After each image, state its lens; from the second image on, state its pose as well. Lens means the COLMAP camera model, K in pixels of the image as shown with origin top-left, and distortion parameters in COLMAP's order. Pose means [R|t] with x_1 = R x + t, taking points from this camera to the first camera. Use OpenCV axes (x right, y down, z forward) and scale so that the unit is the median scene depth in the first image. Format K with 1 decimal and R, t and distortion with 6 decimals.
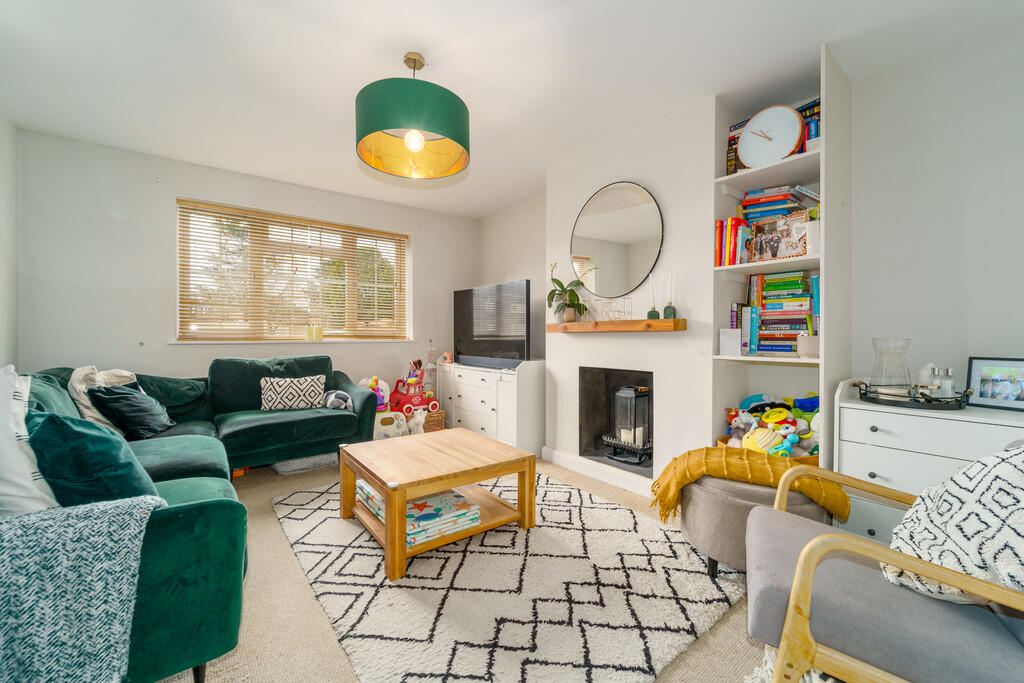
lens RADIAL K [[419.8, 0, 517.6], [0, 419.8, 341.3], [0, 0, 1]] dist [0.003347, -0.002672]
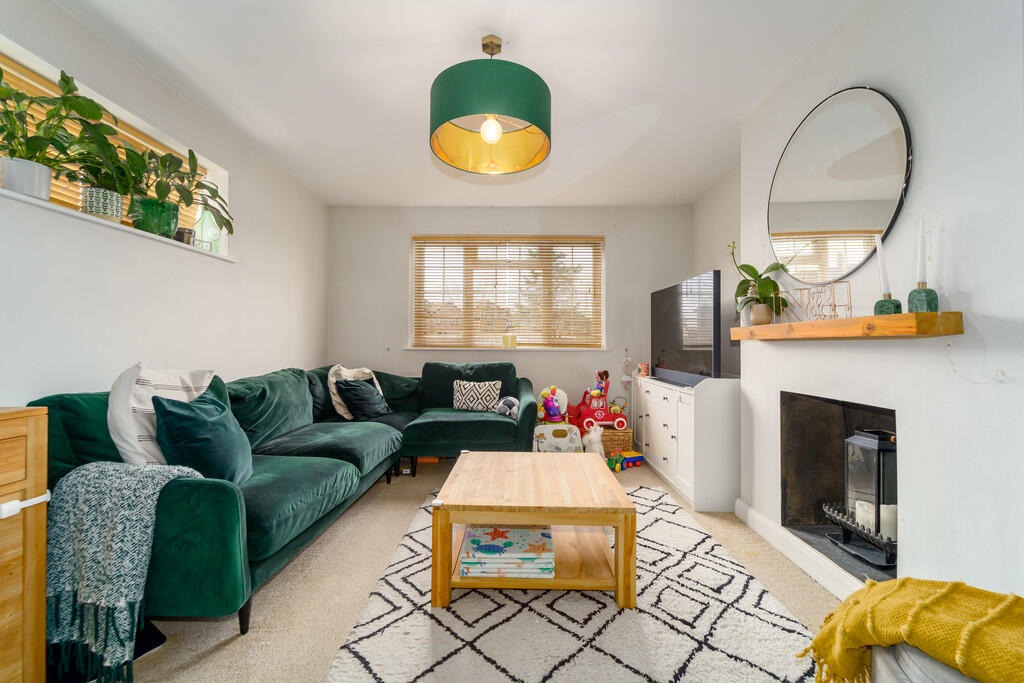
lens RADIAL K [[419.8, 0, 513.7], [0, 419.8, 340.1], [0, 0, 1]] dist [0.003347, -0.002672]
pose [[0.776361, -0.002396, -0.630285, 0.281072], [-0.013056, 0.999717, -0.019882, -0.002206], [0.630154, 0.023665, 0.776110, 0.249210]]
